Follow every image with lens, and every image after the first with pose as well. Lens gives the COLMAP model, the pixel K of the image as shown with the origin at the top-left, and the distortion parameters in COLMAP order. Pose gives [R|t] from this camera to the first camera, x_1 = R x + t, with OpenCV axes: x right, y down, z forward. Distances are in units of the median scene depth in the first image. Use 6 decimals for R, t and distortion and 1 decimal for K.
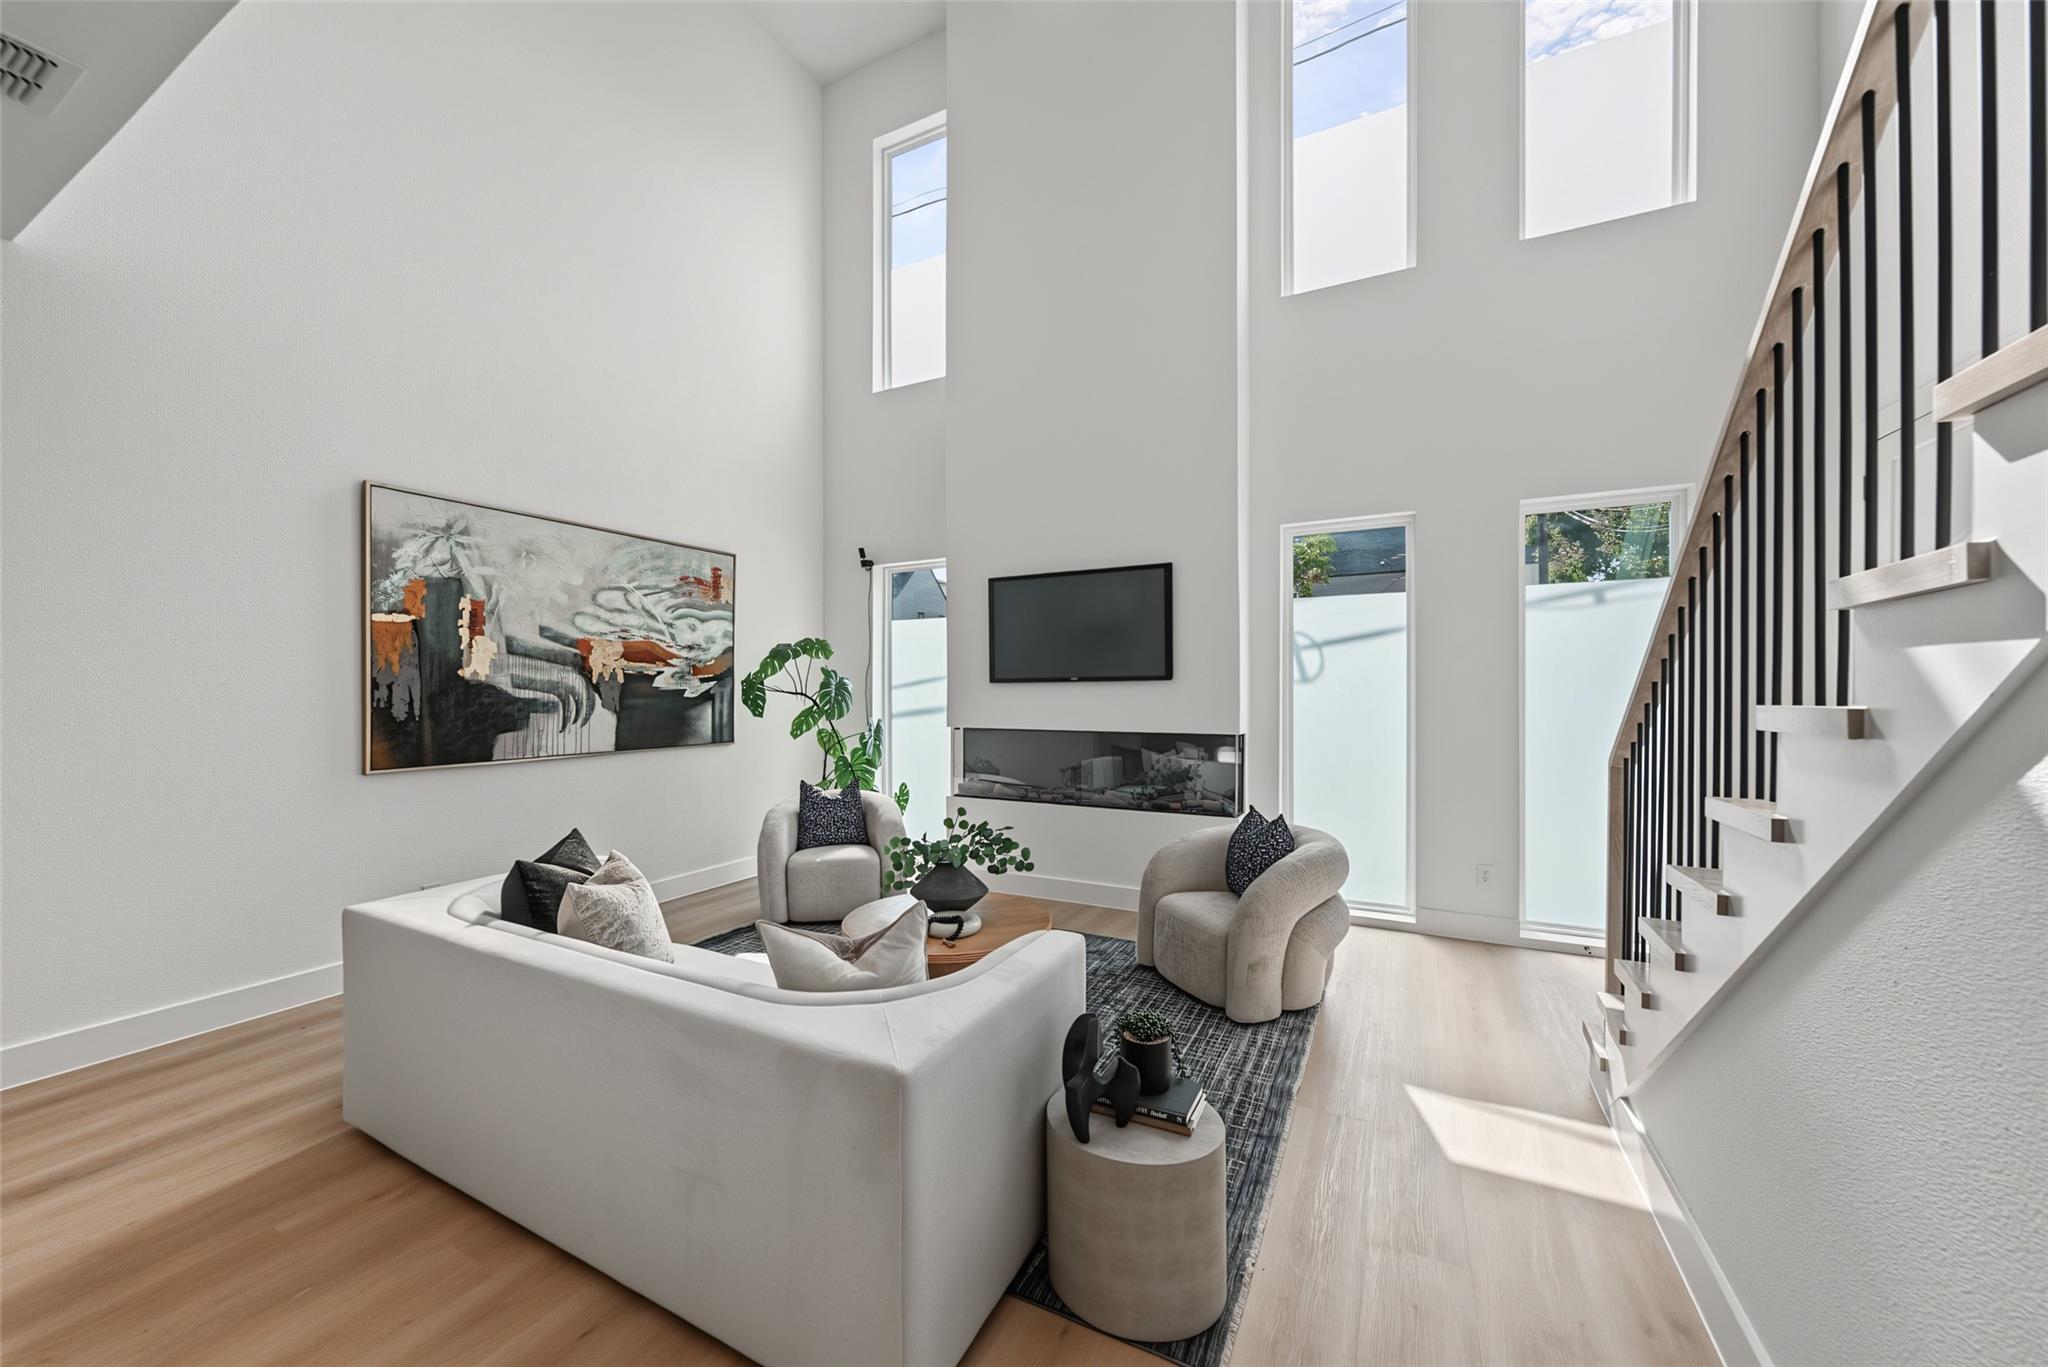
lens RADIAL K [[752.0, 0, 1039.3], [0, 752.0, 689.5], [0, 0, 1]] dist [0.001534, -0.000301]
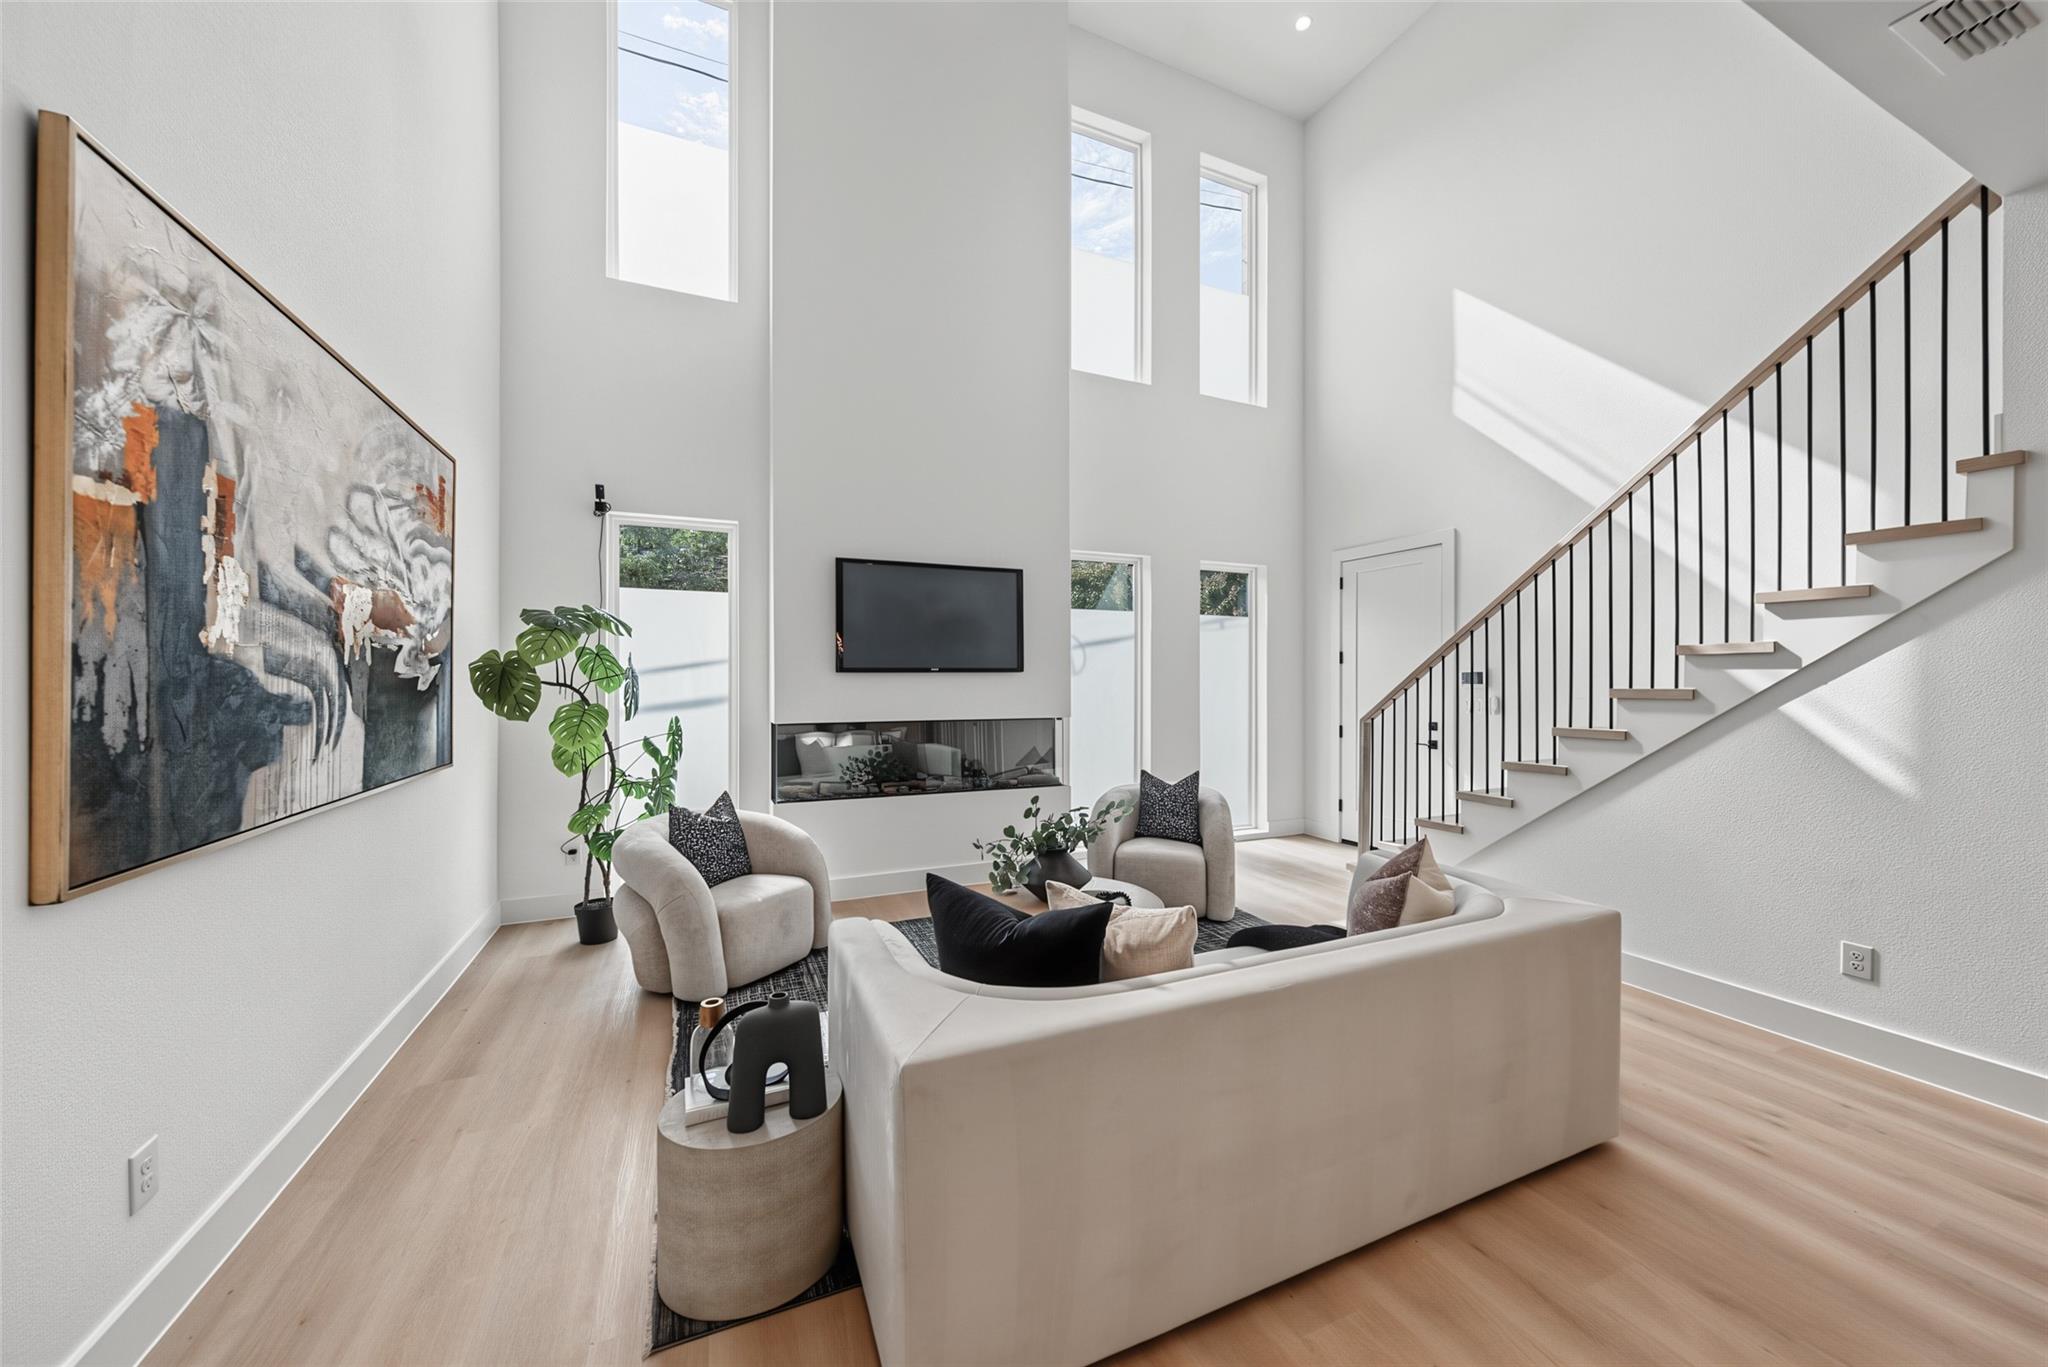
lens RADIAL K [[723.0, 0, 1020.9], [0, 723.0, 678.7], [0, 0, 1]] dist [0.000512, 0.000440]
pose [[0.622493, 0.004417, 0.782613, -0.712221], [-0.002658, 0.999990, -0.003530, 0.001663], [-0.782621, 0.000117, 0.622498, 0.326564]]
